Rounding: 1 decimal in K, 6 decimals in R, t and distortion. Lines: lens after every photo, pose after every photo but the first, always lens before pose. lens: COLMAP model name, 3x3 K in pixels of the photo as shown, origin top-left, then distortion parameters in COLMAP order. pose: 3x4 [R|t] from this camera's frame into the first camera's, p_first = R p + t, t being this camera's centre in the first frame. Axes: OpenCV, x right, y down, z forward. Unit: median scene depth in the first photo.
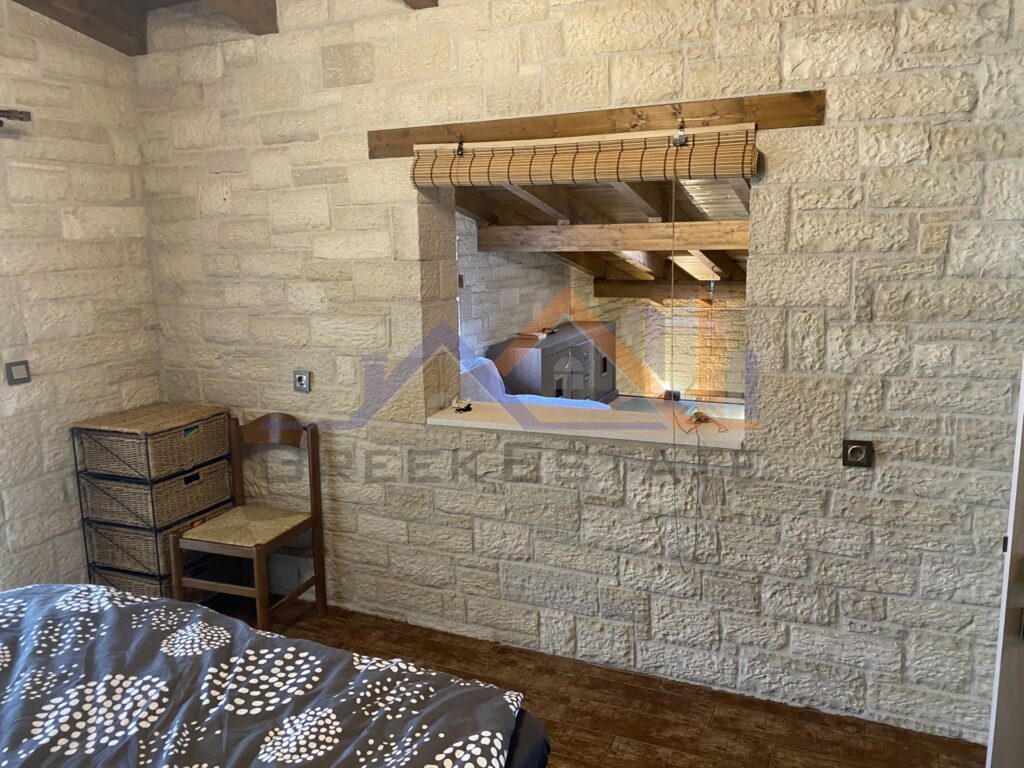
lens RADIAL K [[774.7, 0, 513.4], [0, 774.7, 381.3], [0, 0, 1]] dist [0.047272, -0.061923]
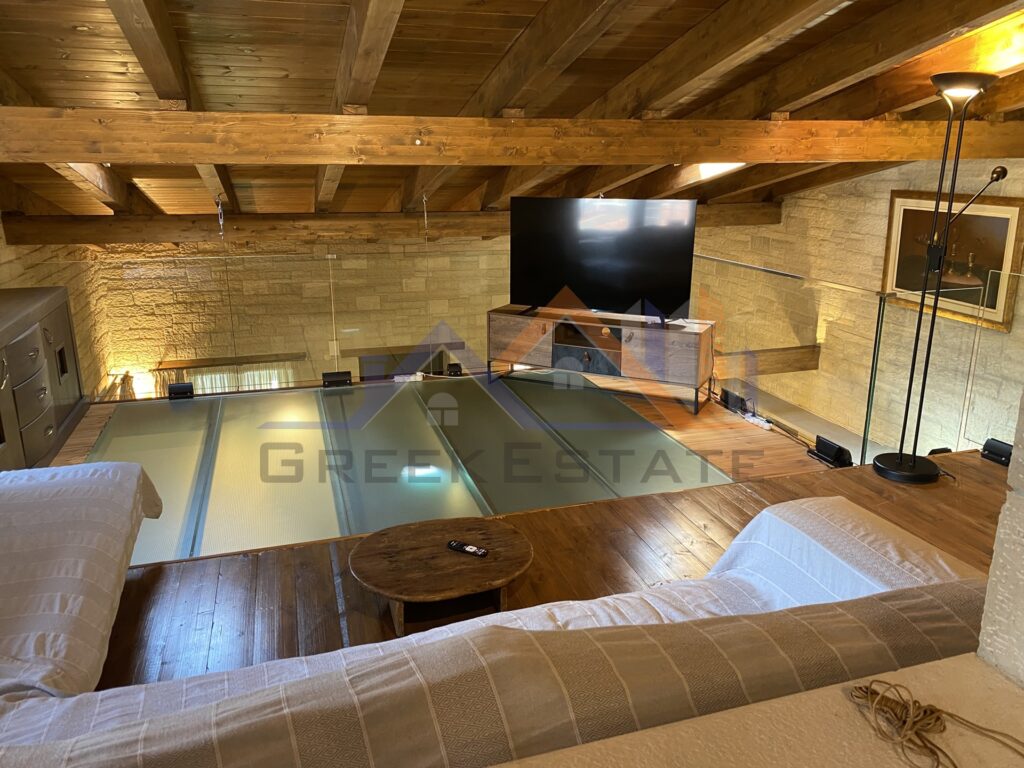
lens RADIAL K [[774.7, 0, 508.8], [0, 774.7, 381.2], [0, 0, 1]] dist [0.047272, -0.061923]
pose [[0.747471, -0.161002, 0.644489, -0.014007], [0.103275, 0.986553, 0.126676, -0.040283], [-0.656218, -0.028127, 0.754047, 0.273919]]
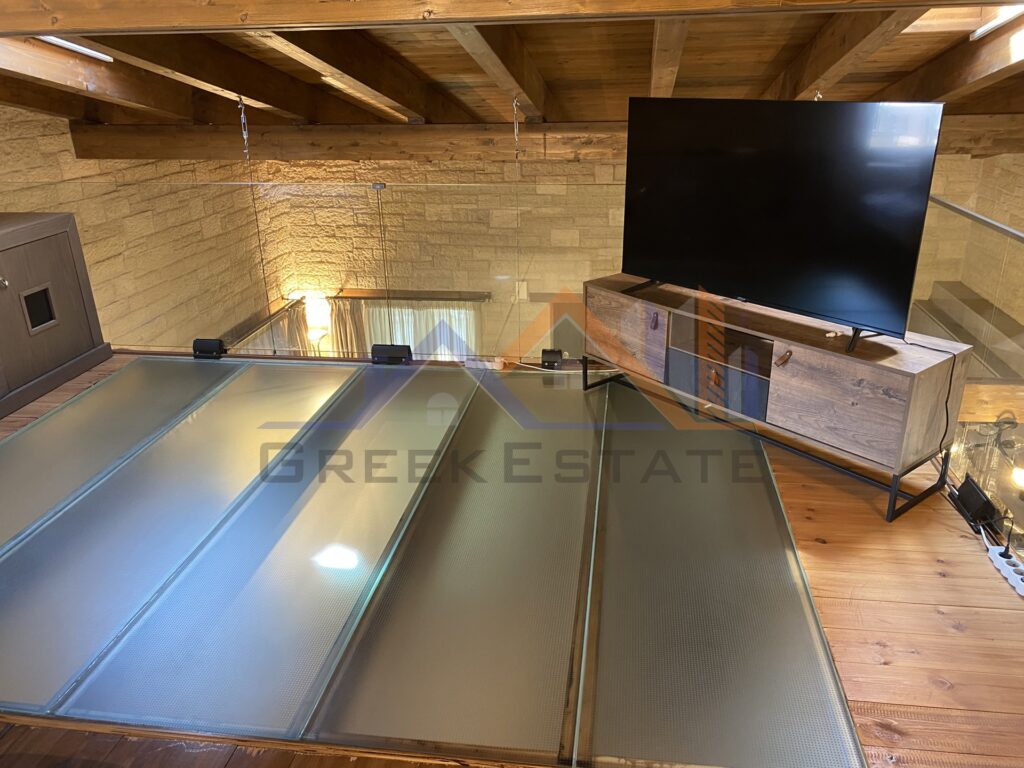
lens RADIAL K [[774.7, 0, 517.8], [0, 774.7, 375.8], [0, 0, 1]] dist [0.047272, -0.061923]
pose [[0.958671, -0.101812, 0.265678, 0.234649], [0.050235, 0.979683, 0.194161, -0.050616], [-0.280048, -0.172790, 0.944308, 0.375555]]
